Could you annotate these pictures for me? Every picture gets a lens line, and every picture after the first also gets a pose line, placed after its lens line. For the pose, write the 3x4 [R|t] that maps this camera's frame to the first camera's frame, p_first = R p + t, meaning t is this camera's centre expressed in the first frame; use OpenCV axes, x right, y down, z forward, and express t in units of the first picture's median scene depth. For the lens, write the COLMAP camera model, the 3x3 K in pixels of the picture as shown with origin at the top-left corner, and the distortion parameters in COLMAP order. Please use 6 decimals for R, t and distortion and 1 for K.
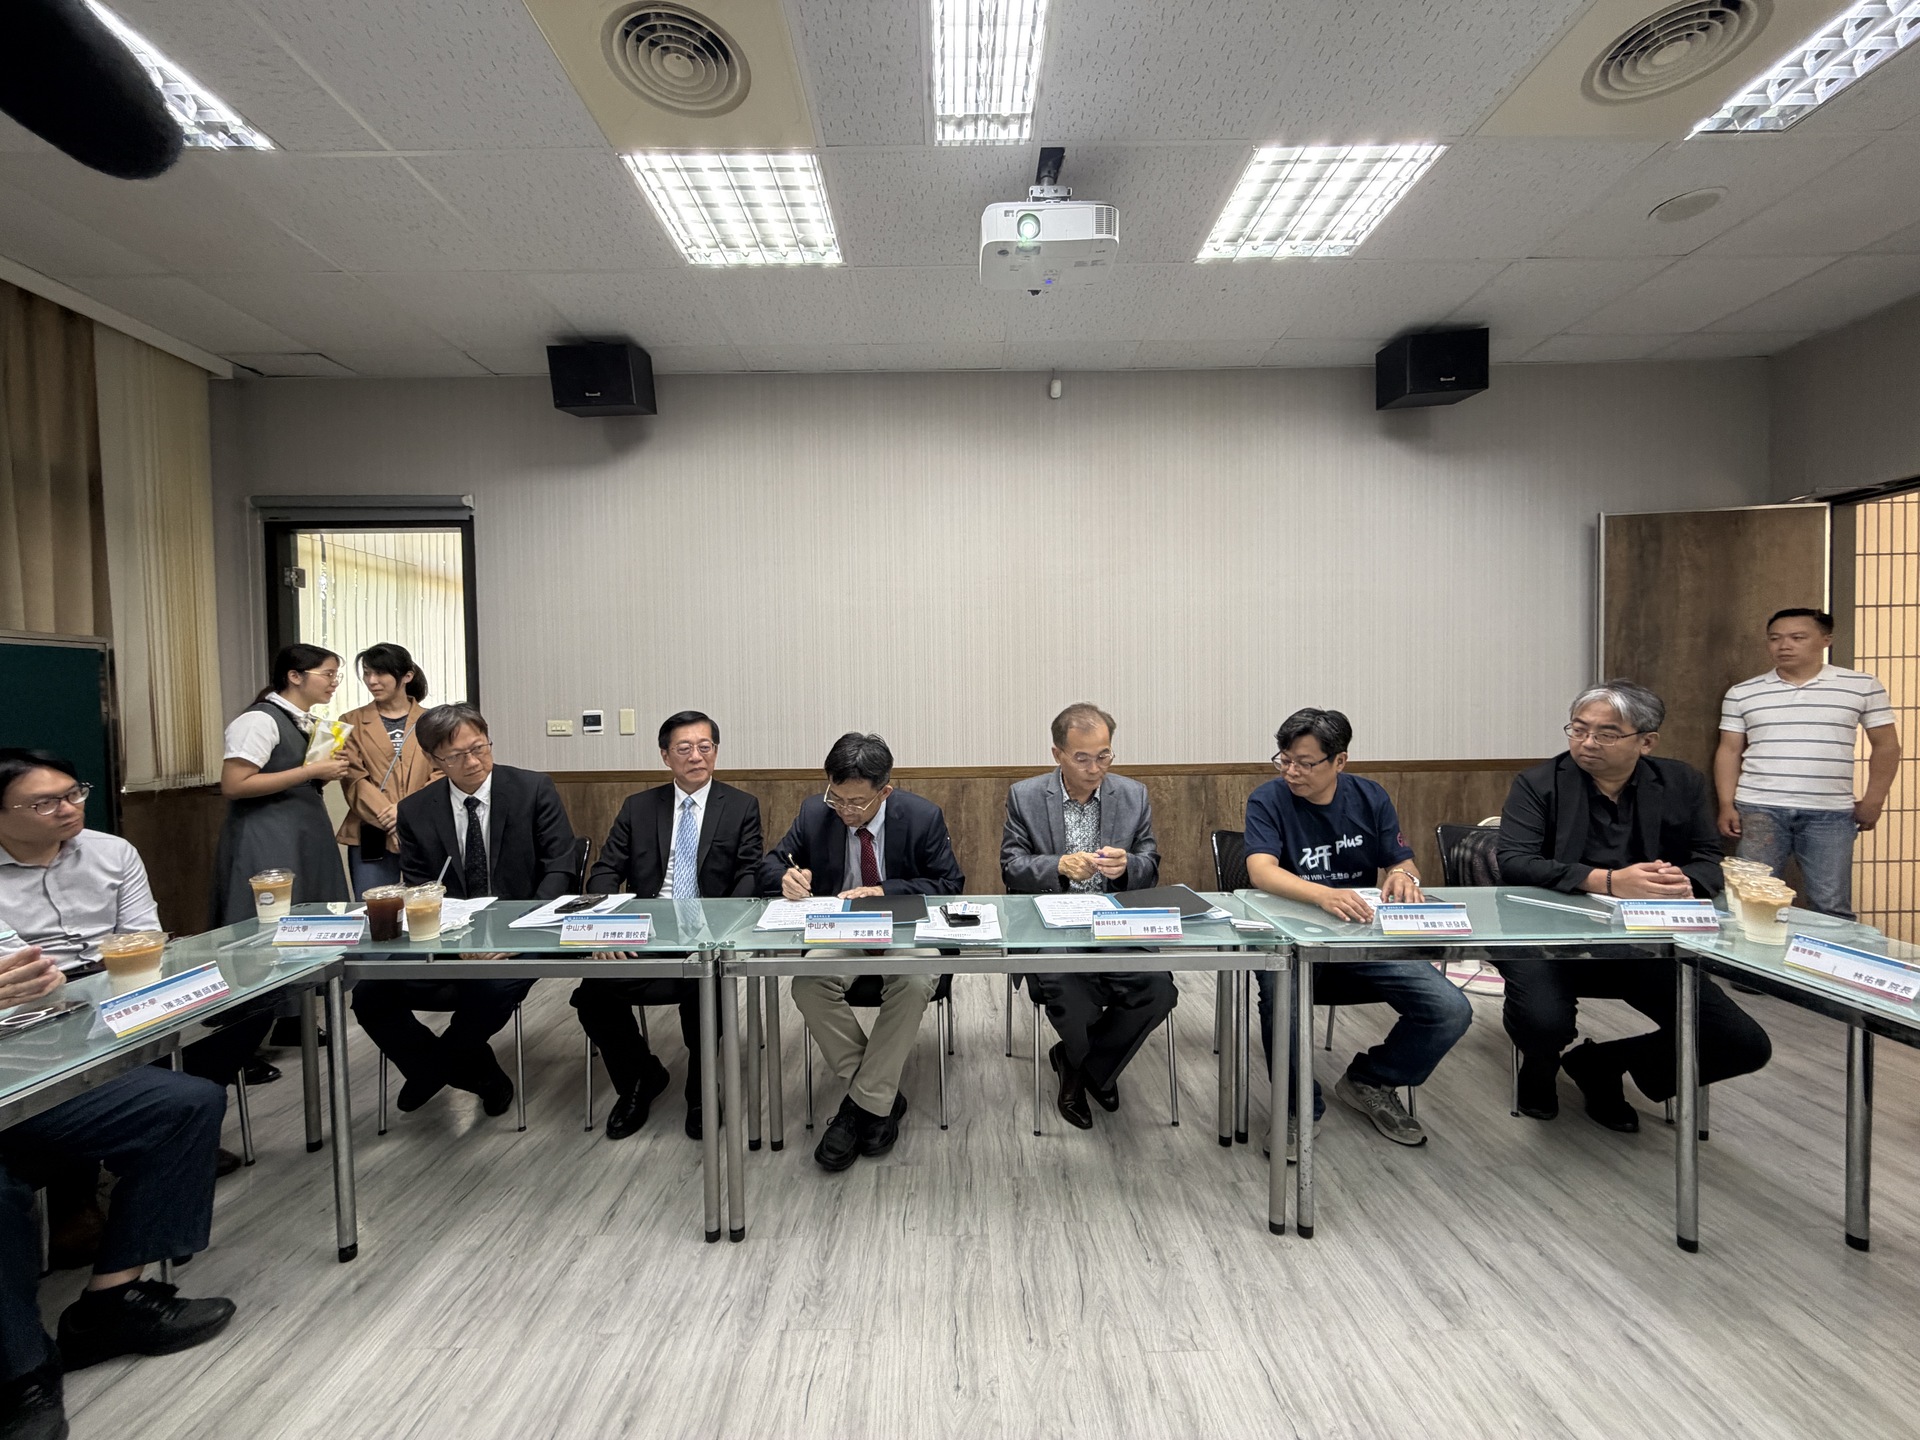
lens RADIAL K [[770.4, 0, 952.8], [0, 770.4, 722.2], [0, 0, 1]] dist [-0.003652, 0.001714]
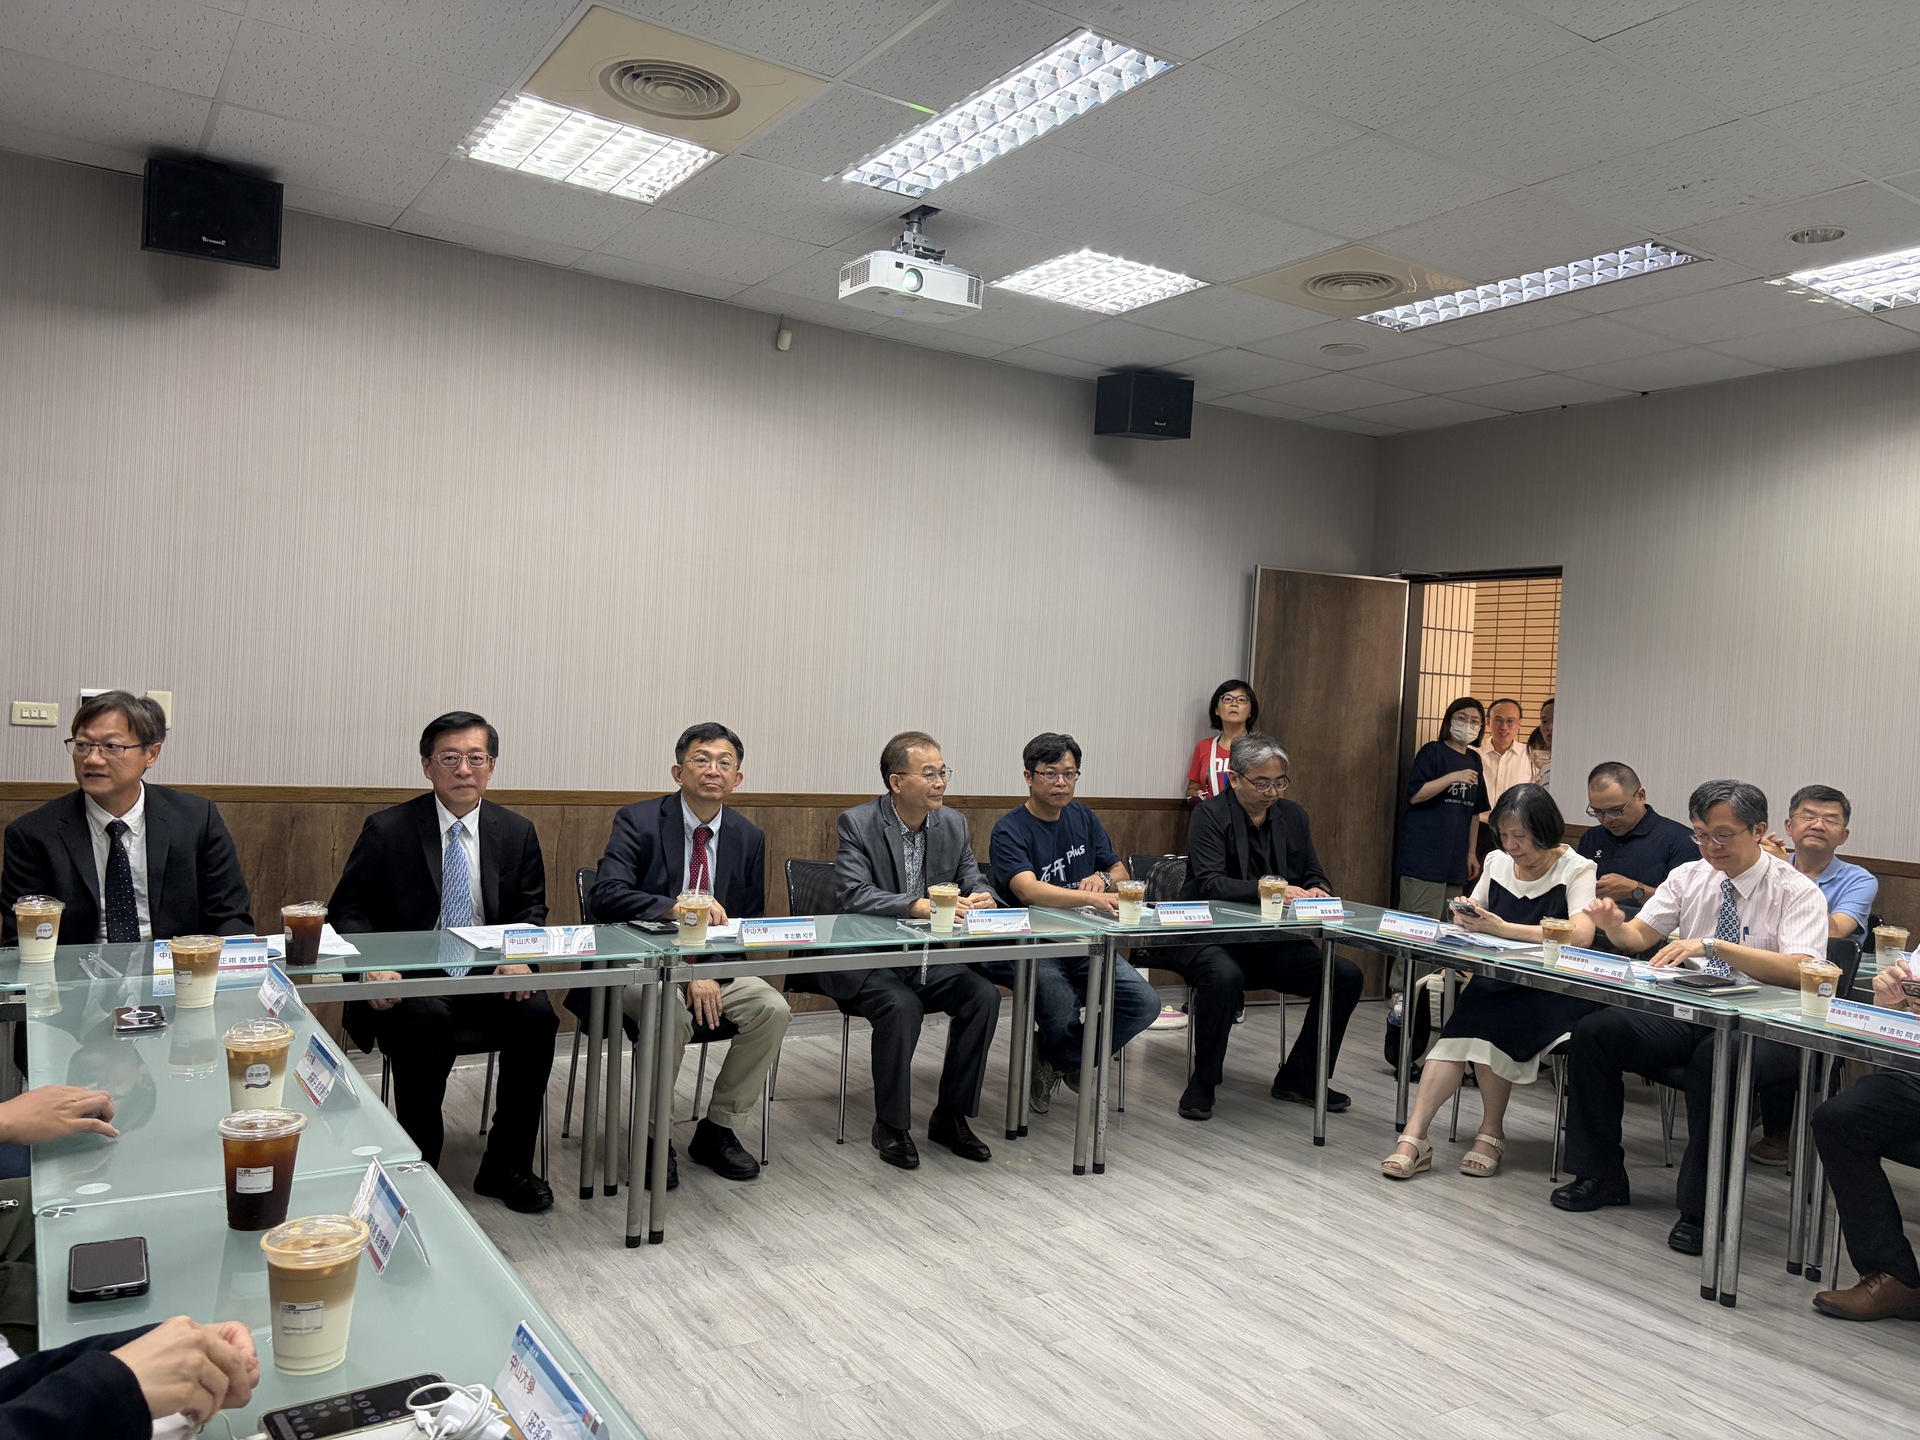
lens RADIAL K [[1458.0, 0, 967.0], [0, 1458.0, 731.7], [0, 0, 1]] dist [0.039037, -0.043467]
pose [[0.840382, 0.049798, 0.539703, -0.797104], [-0.051153, 0.998613, -0.012489, -0.002319], [-0.539576, -0.017112, 0.841763, -0.667046]]
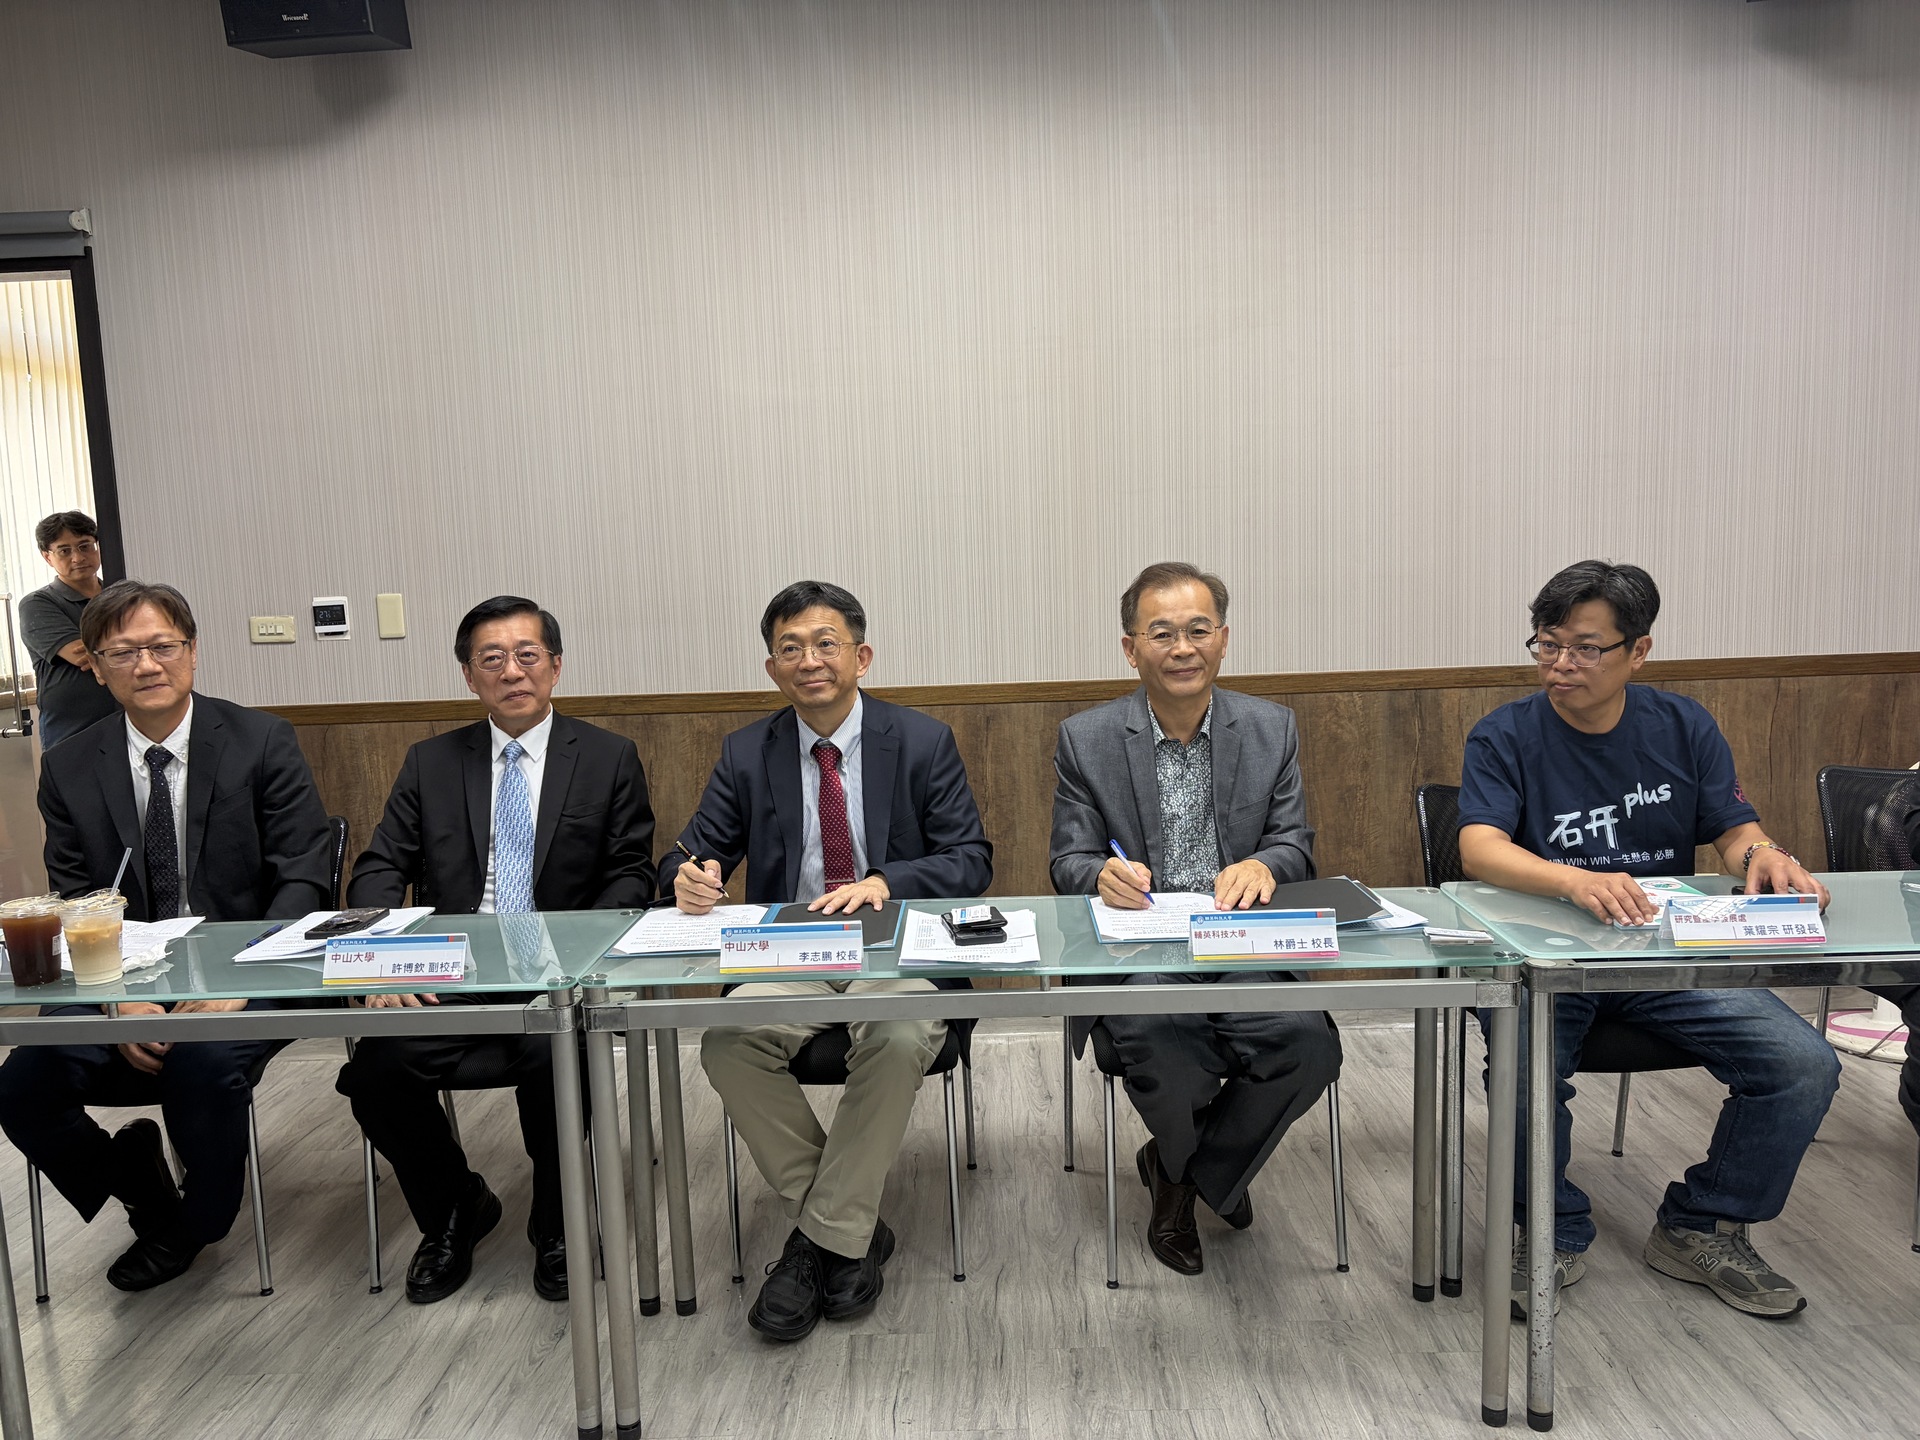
lens RADIAL K [[1458.0, 0, 954.9], [0, 1458.0, 735.7], [0, 0, 1]] dist [0.039037, -0.043467]
pose [[0.999575, -0.019495, -0.021662, 0.018240], [0.021408, 0.995535, 0.091938, -0.004986], [0.019773, -0.092363, 0.995529, -0.106889]]
